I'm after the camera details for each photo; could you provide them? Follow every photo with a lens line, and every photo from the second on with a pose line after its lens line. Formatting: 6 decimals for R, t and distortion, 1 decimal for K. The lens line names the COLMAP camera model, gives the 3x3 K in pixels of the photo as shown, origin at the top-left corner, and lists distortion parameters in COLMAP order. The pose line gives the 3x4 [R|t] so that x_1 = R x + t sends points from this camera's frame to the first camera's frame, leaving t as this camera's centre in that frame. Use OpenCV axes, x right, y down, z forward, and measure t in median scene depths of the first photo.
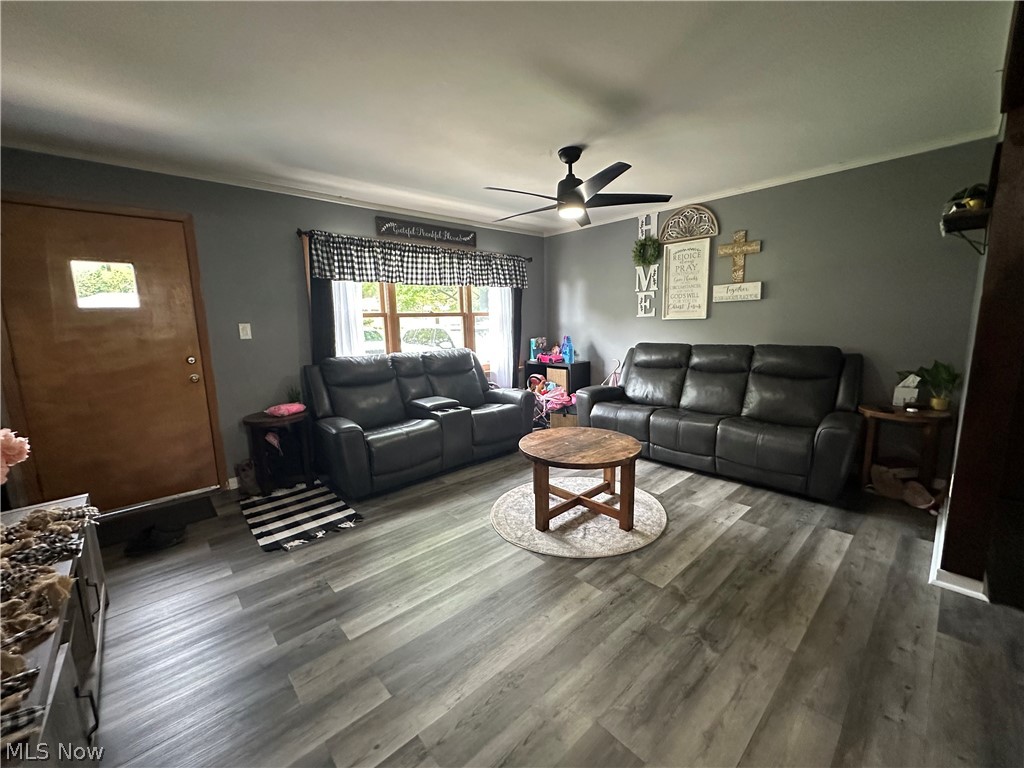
lens RADIAL K [[411.1, 0, 512.0], [0, 411.1, 384.0], [0, 0, 1]] dist [0.000018, 0.000166]
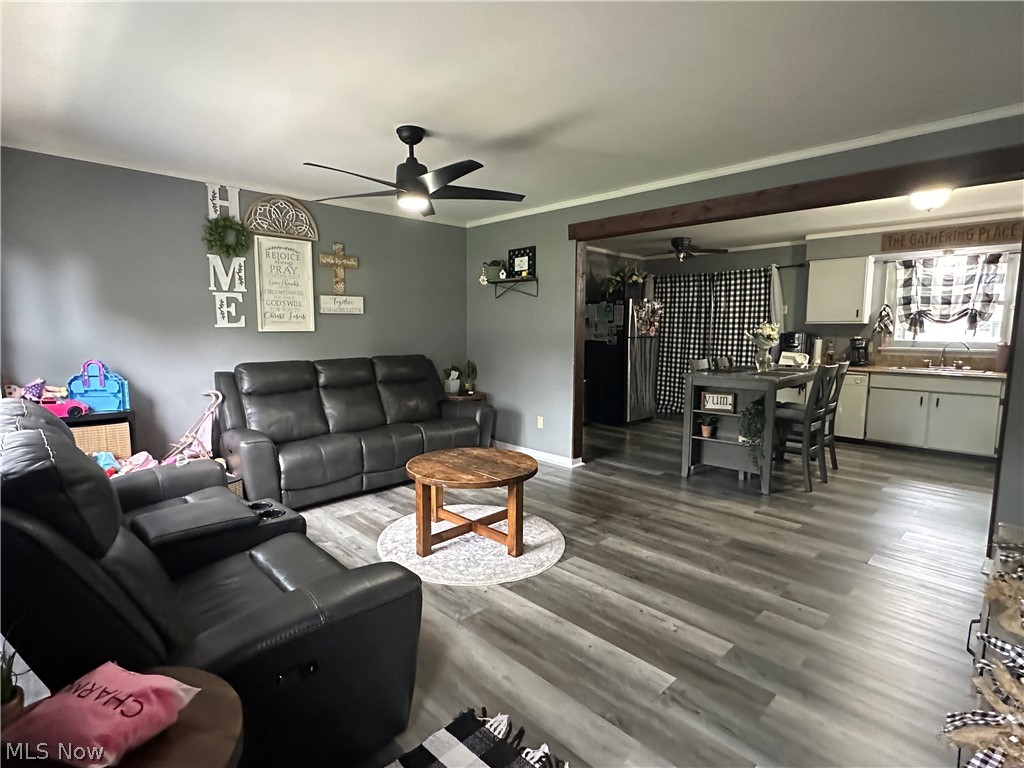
lens RADIAL K [[515.2, 0, 512.0], [0, 515.2, 384.0], [0, 0, 1]] dist [0.001556, 0.000119]
pose [[-0.037304, -0.086982, 0.995511, -0.744079], [0.151046, 0.984268, 0.091659, -0.094039], [-0.987823, 0.153787, -0.023579, 0.696908]]
